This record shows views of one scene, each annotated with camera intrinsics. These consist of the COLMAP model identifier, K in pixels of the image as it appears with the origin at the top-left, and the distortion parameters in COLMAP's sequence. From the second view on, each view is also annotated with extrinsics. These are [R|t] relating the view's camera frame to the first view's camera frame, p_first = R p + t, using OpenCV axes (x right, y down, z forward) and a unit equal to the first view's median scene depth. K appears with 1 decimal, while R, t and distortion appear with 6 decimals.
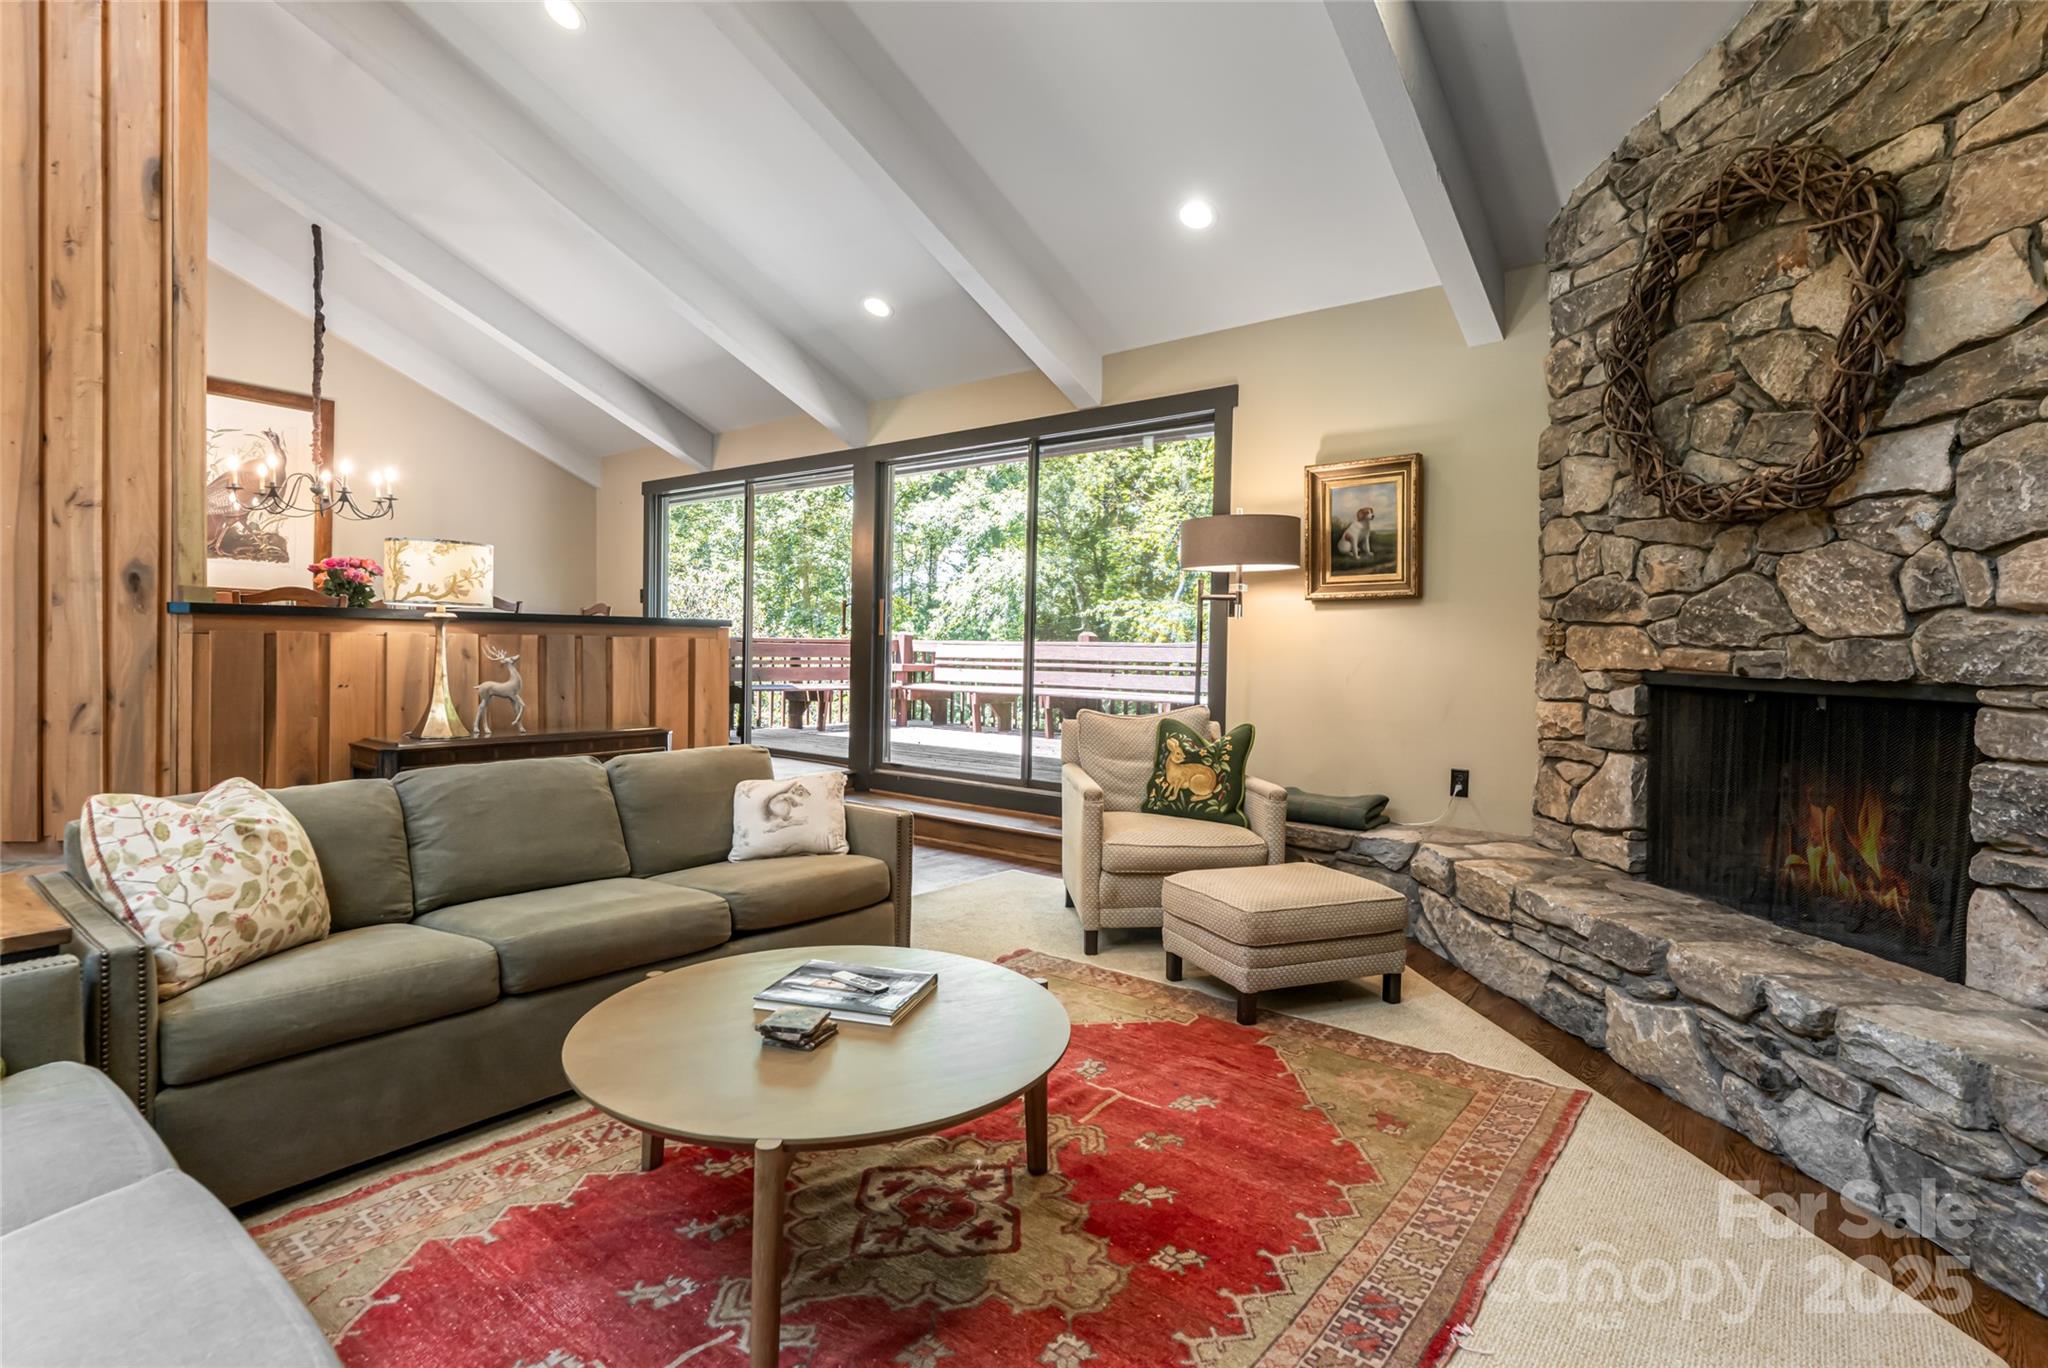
lens RADIAL K [[980.8, 0, 1022.6], [0, 980.8, 670.6], [0, 0, 1]] dist [0.002552, 0.000522]
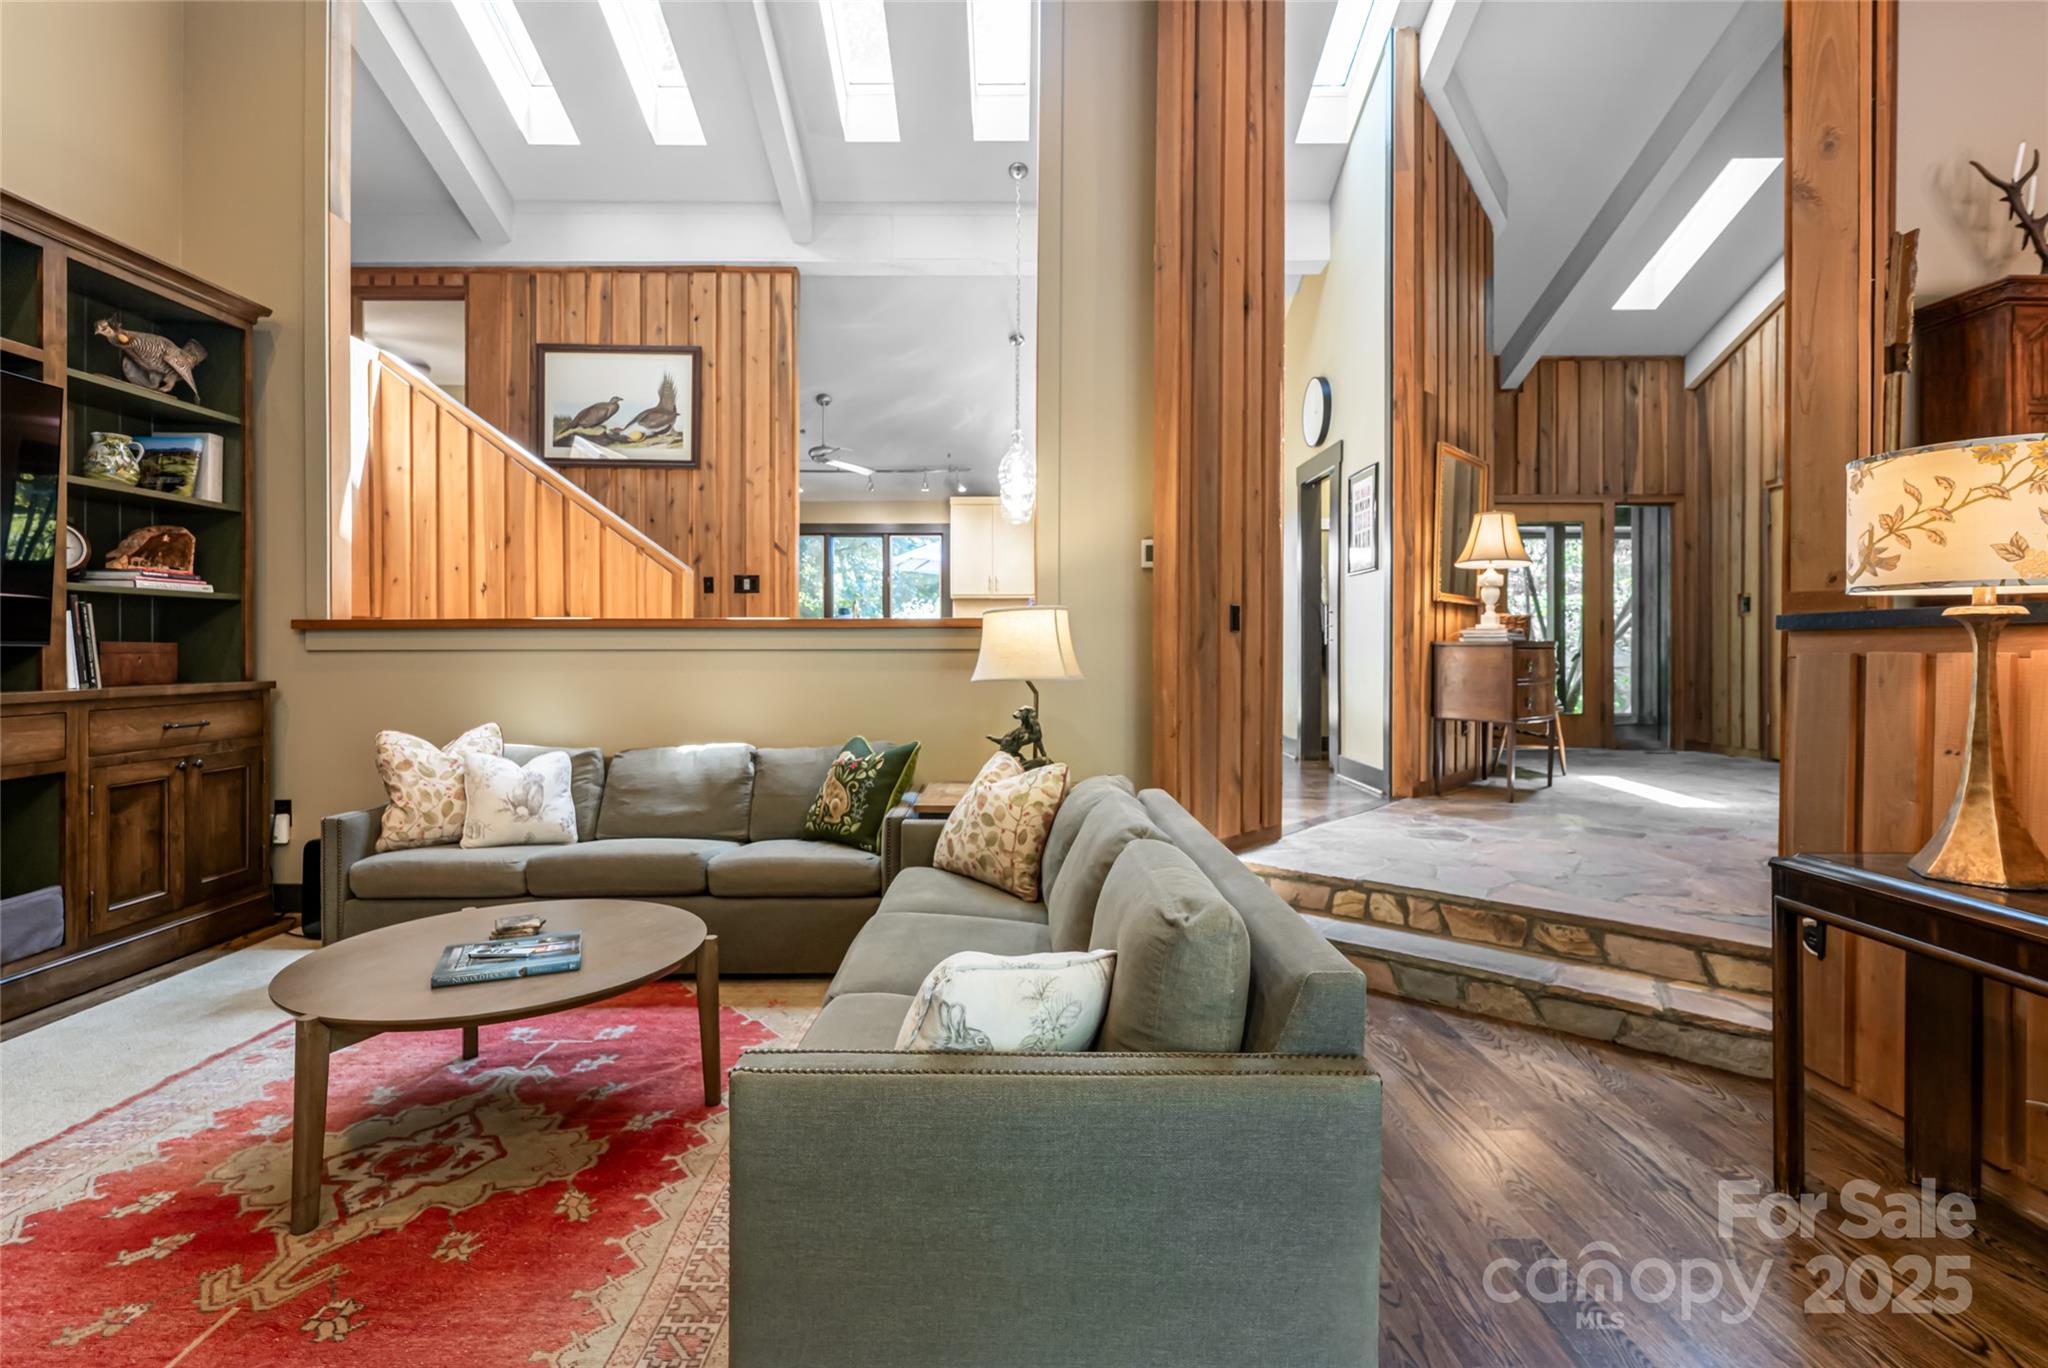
lens RADIAL K [[971.4, 0, 1019.7], [0, 971.4, 653.1], [0, 0, 1]] dist [-0.003179, 0.000571]
pose [[-0.775636, -0.017730, -0.630931, 0.059337], [-0.031431, 0.999450, 0.010555, -0.041902], [0.630397, 0.028017, -0.775767, 1.616111]]
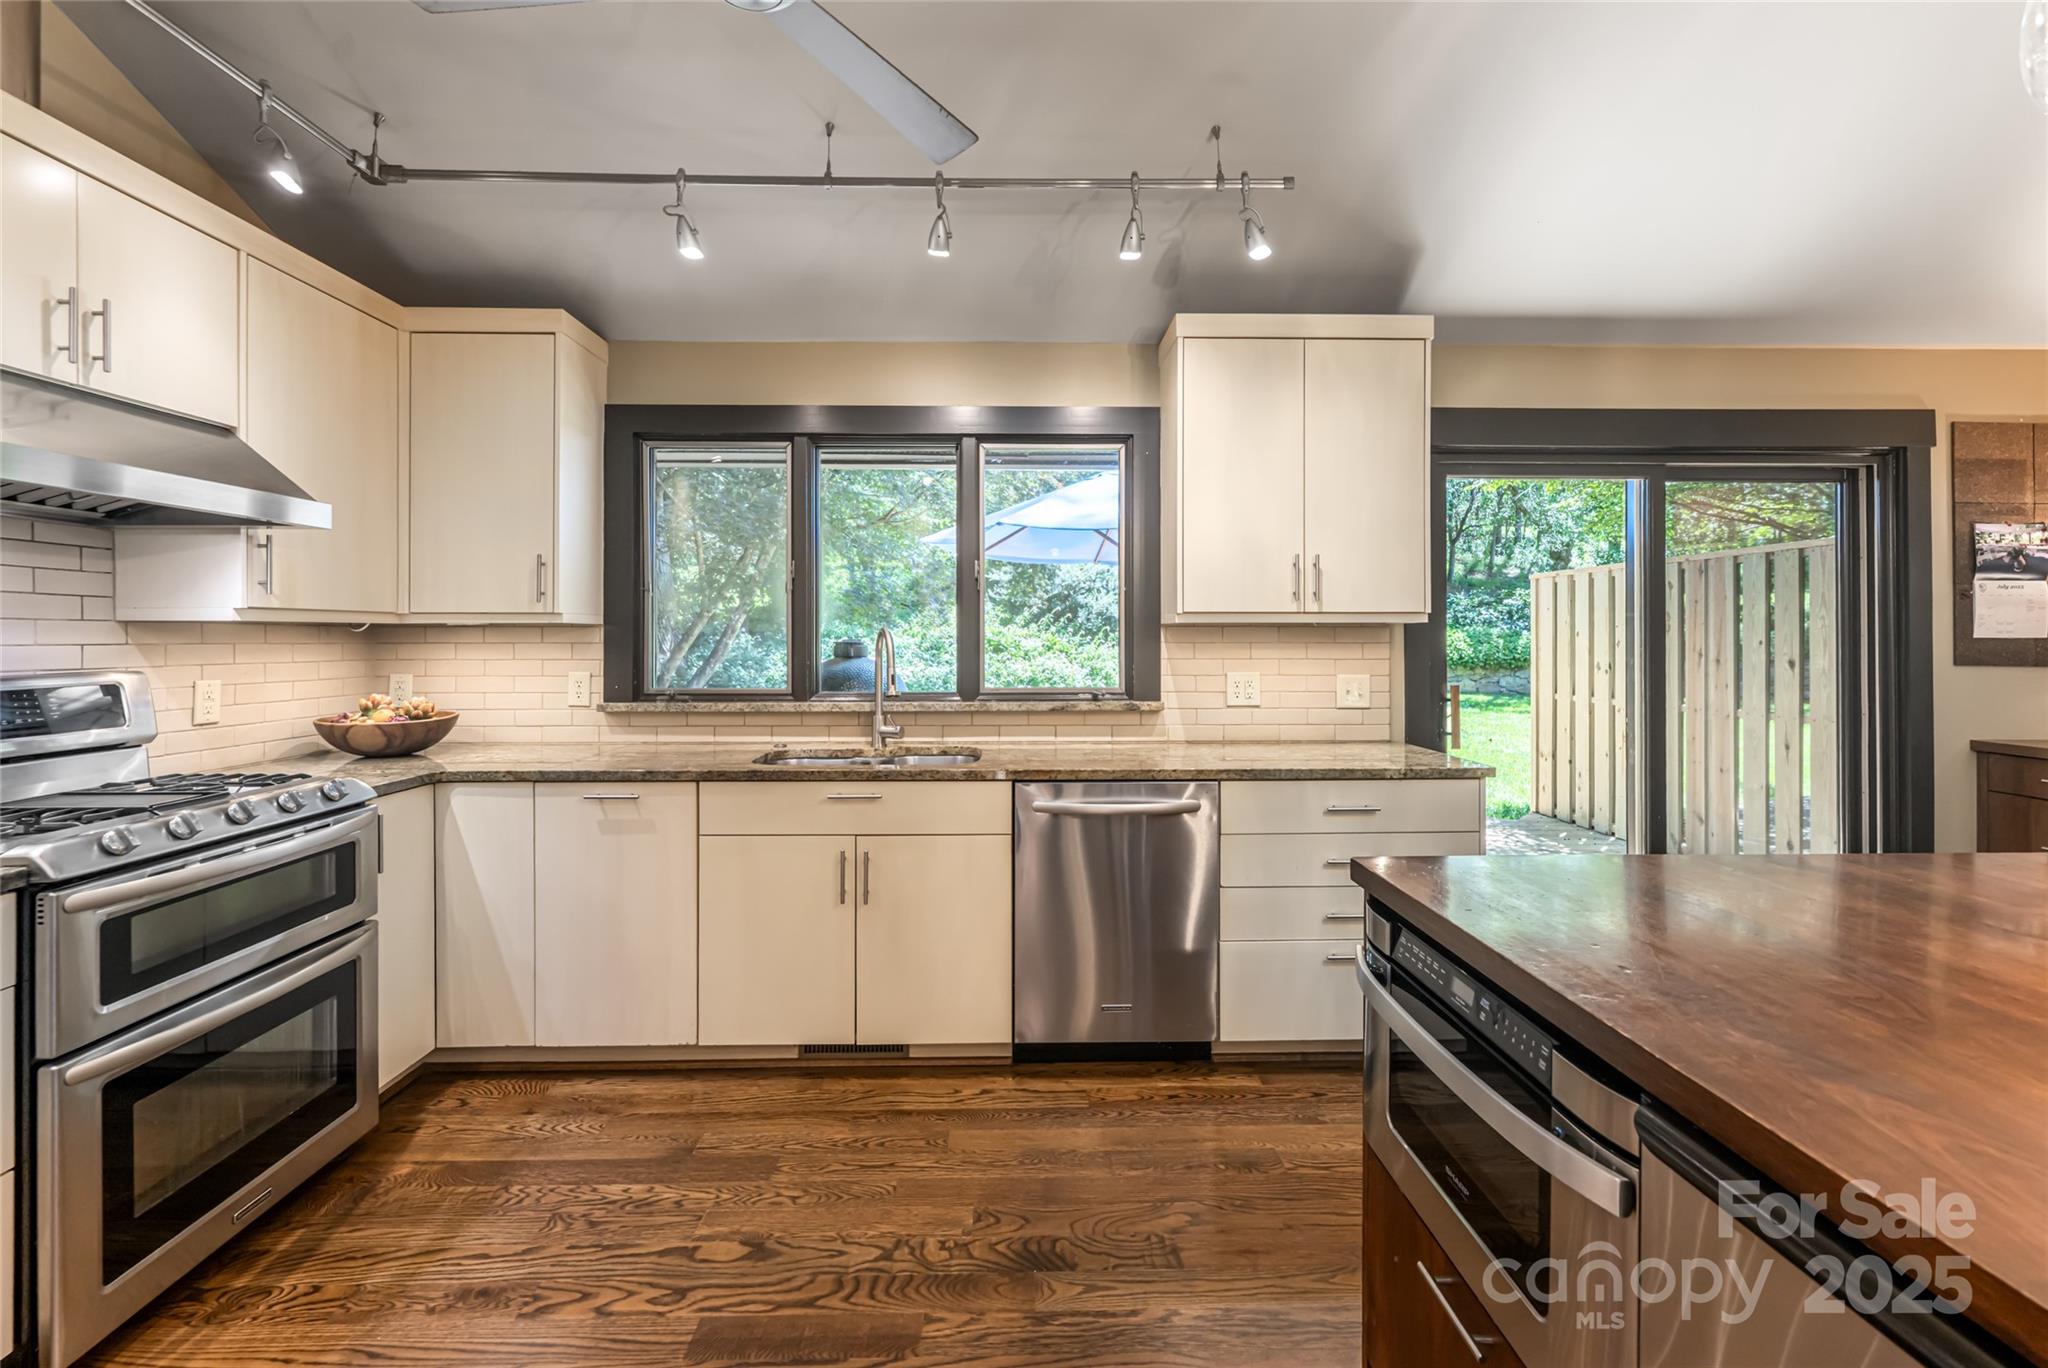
lens RADIAL K [[833.1, 0, 1019.1], [0, 833.1, 648.2], [0, 0, 1]] dist [0.000403, 0.000024]
pose [[-0.768022, -0.021987, -0.640046, -1.205376], [-0.031721, 0.999490, 0.003729, -0.163603], [0.639637, 0.023167, -0.768328, -0.682834]]
